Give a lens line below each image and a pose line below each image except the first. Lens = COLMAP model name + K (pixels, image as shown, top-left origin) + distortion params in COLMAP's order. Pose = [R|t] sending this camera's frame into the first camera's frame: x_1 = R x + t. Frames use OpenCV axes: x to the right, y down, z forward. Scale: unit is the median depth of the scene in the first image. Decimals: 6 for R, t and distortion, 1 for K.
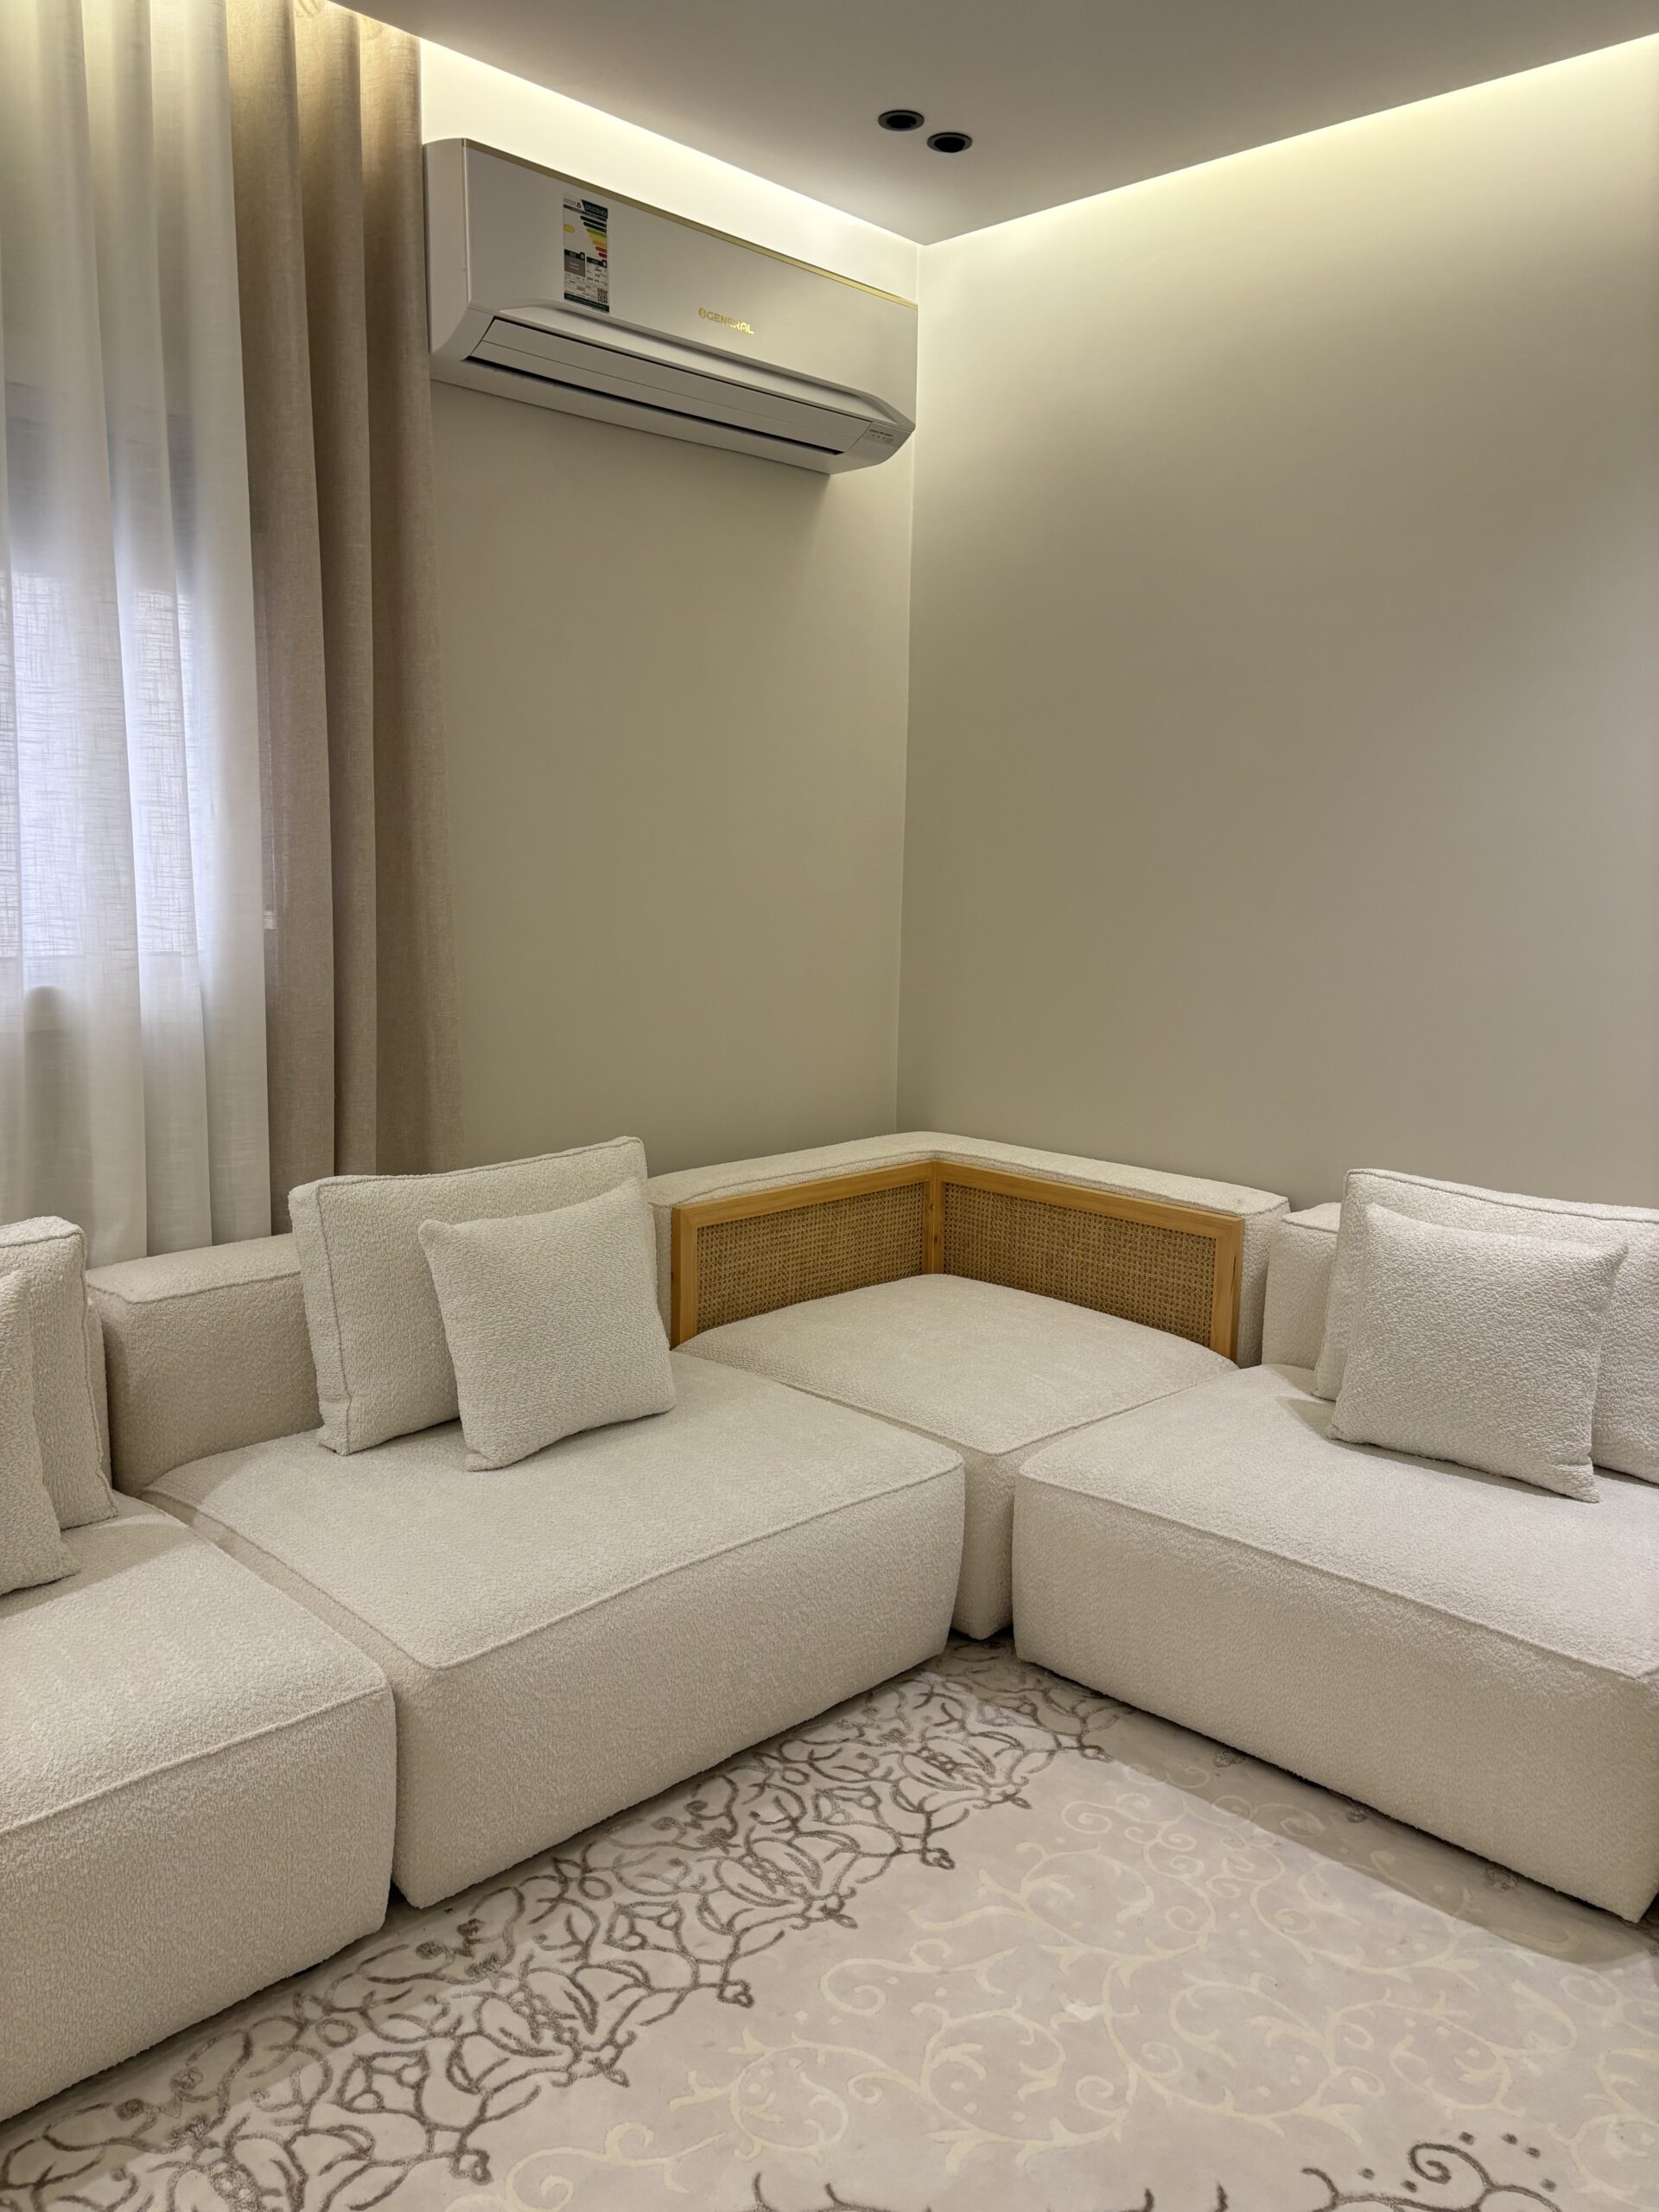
lens RADIAL K [[1670.3, 0, 843.3], [0, 1670.3, 1108.5], [0, 0, 1]] dist [0.038526, -0.044630]
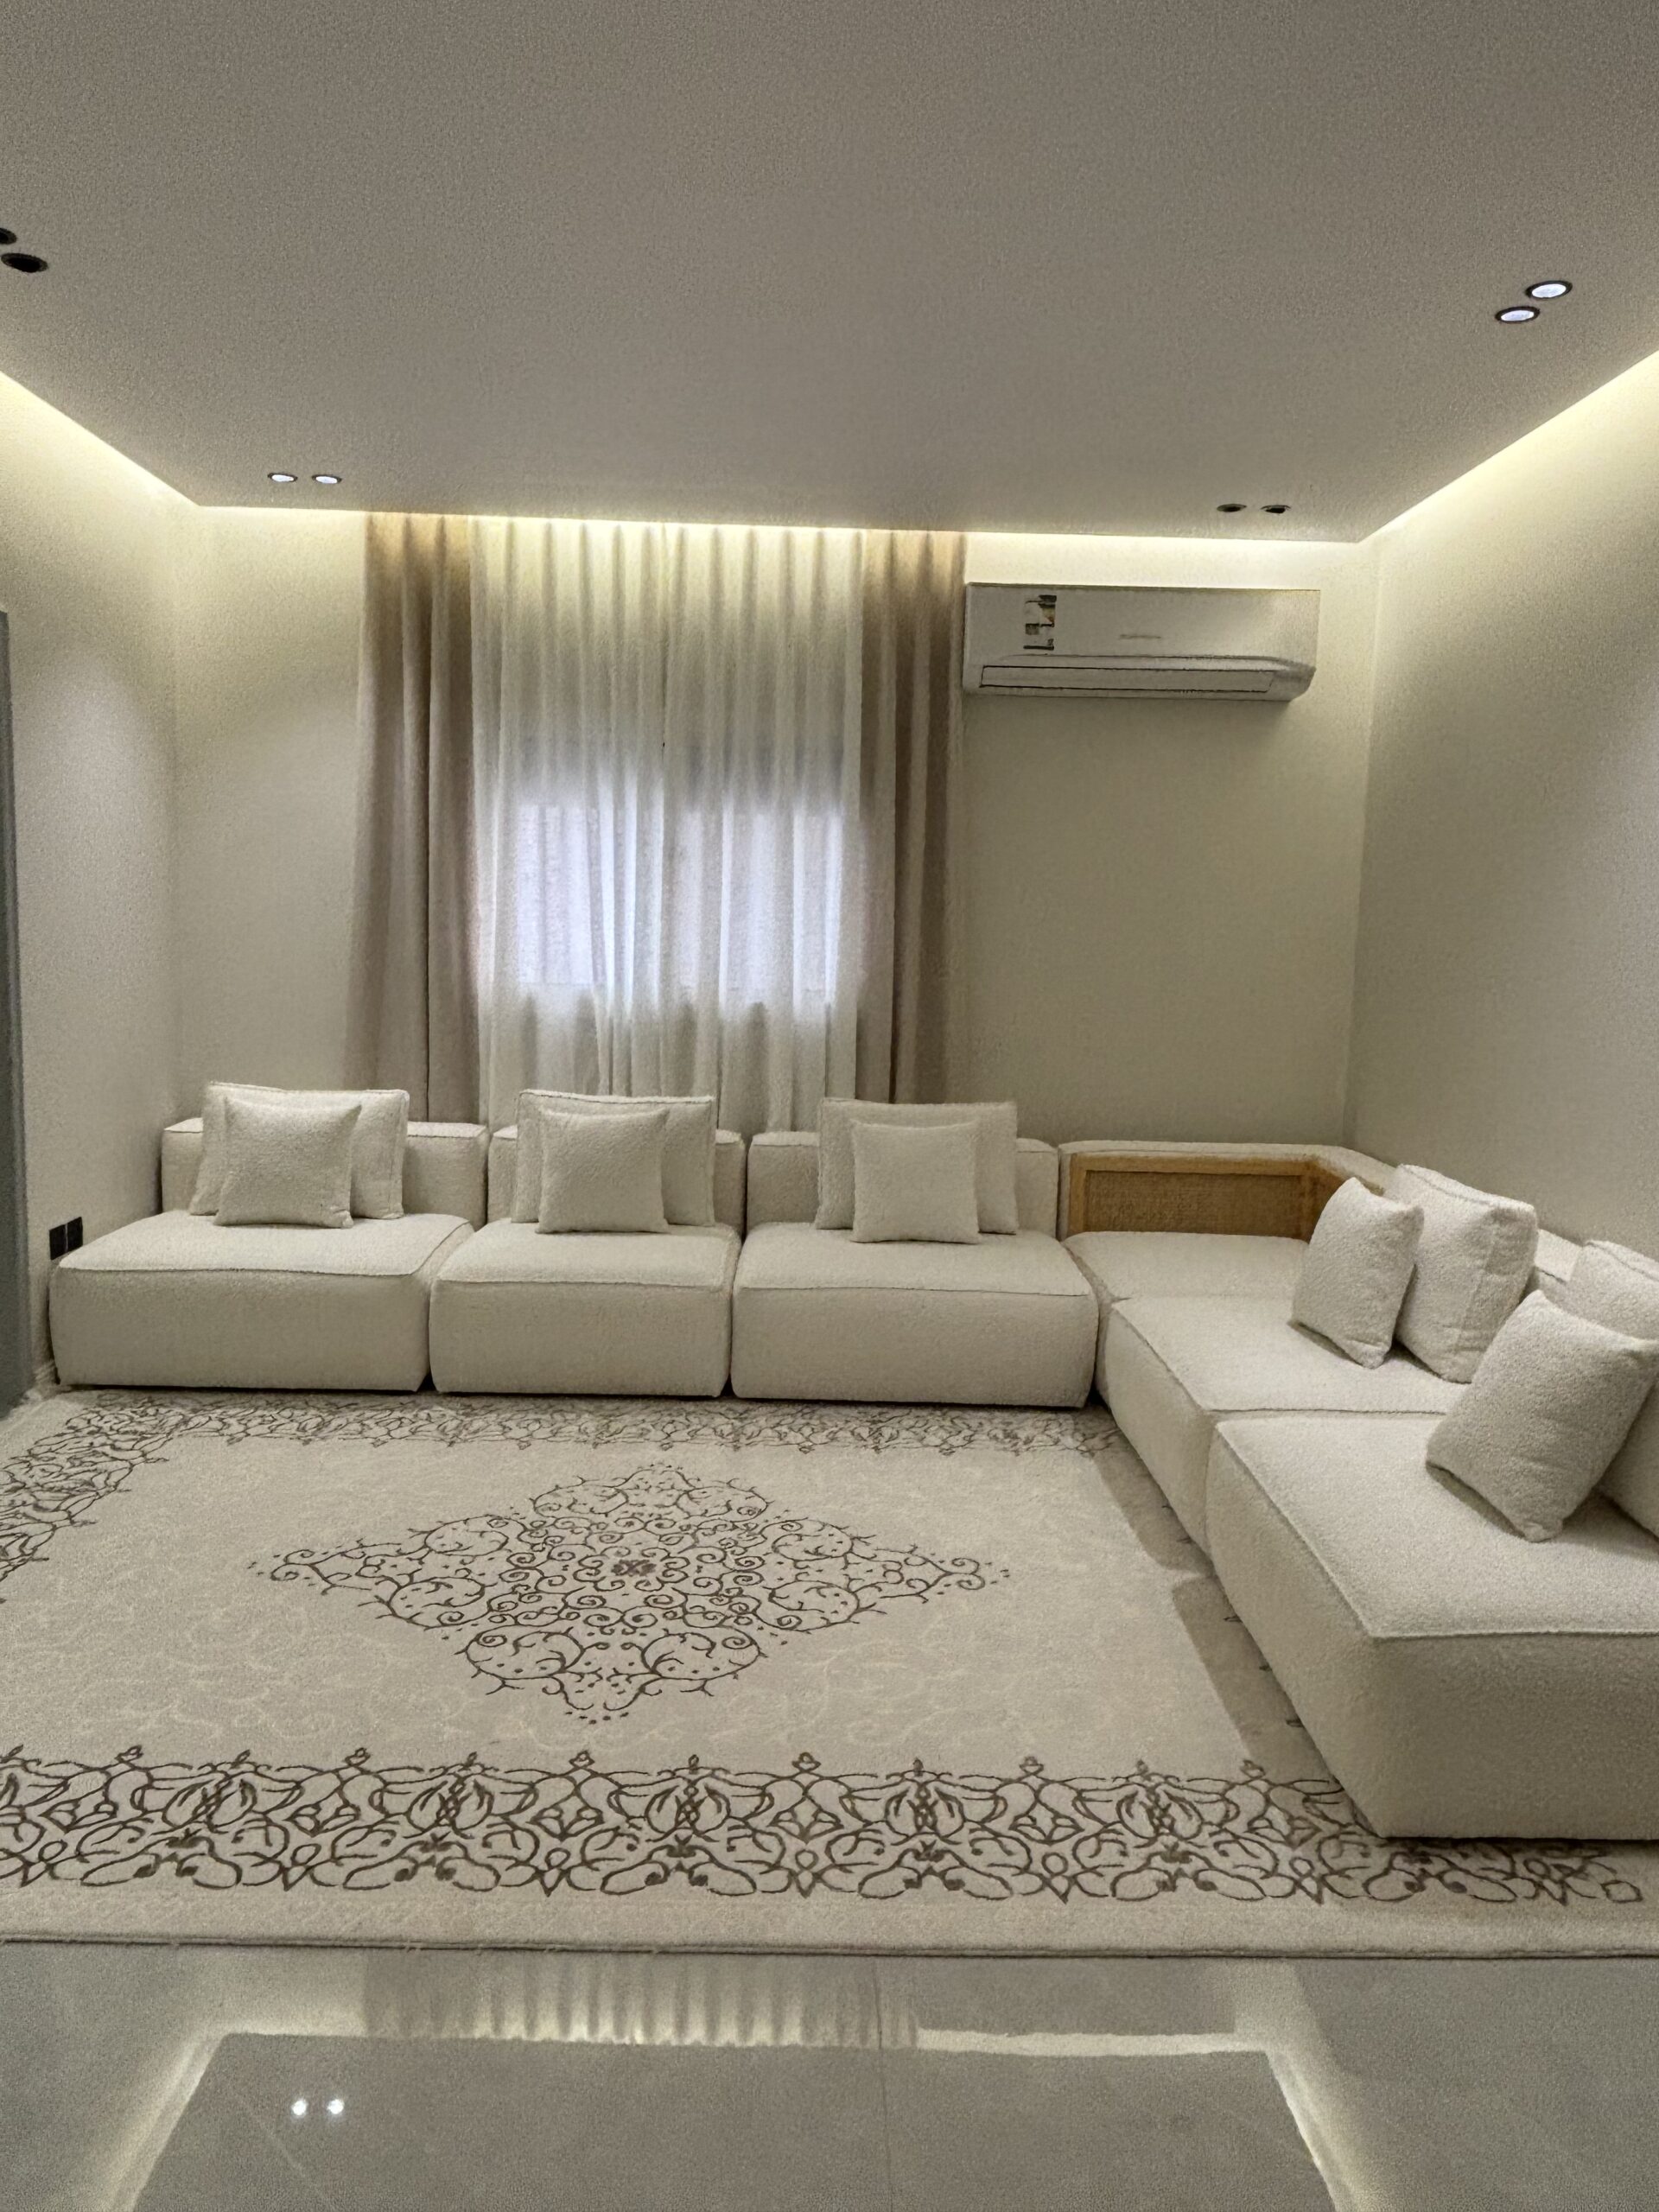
lens RADIAL K [[1563.1, 0, 839.3], [0, 1563.1, 1101.4], [0, 0, 1]] dist [0.048418, -0.053726]
pose [[0.705364, 0.082055, -0.704080, 1.005098], [-0.125393, 0.992057, -0.010005, 0.061842], [0.697667, 0.095344, 0.710050, -0.348415]]
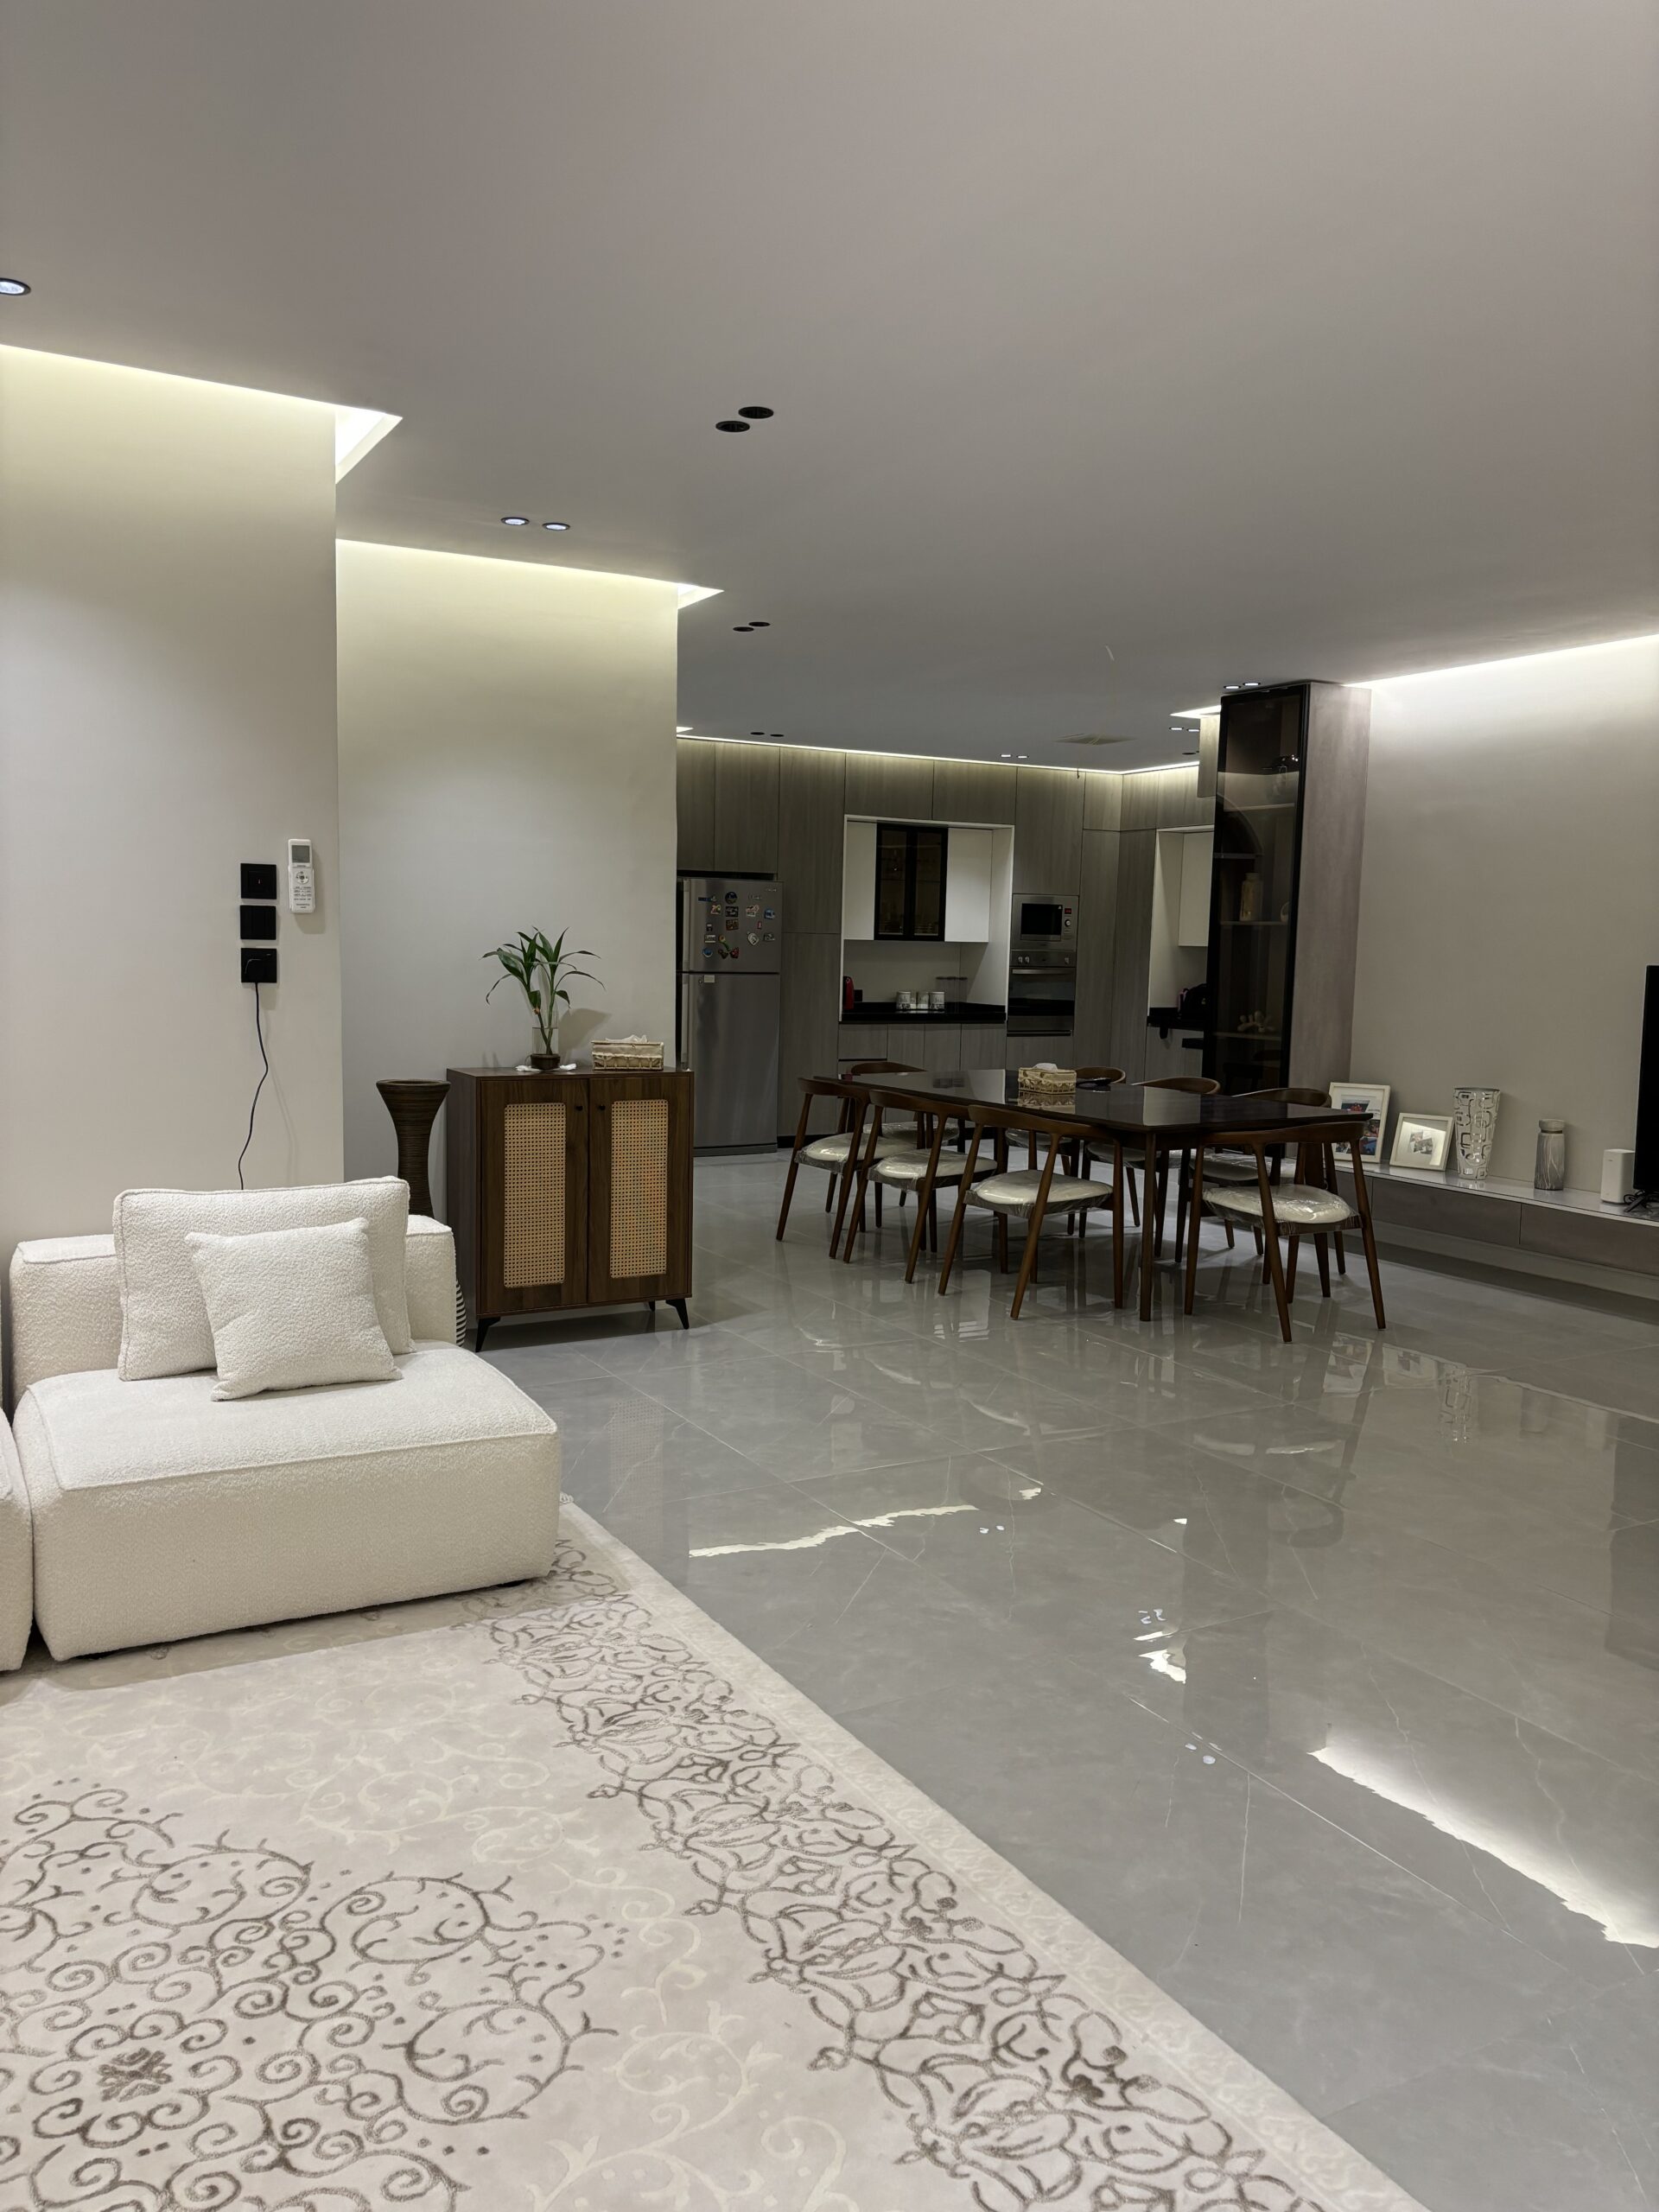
lens RADIAL K [[1670.3, 0, 810.6], [0, 1670.3, 1097.6], [0, 0, 1]] dist [0.038526, -0.044630]
pose [[0.299806, -0.100815, 0.948658, -0.508286], [0.141558, 0.988094, 0.060269, 0.004298], [-0.943439, 0.116222, 0.310508, -0.117033]]
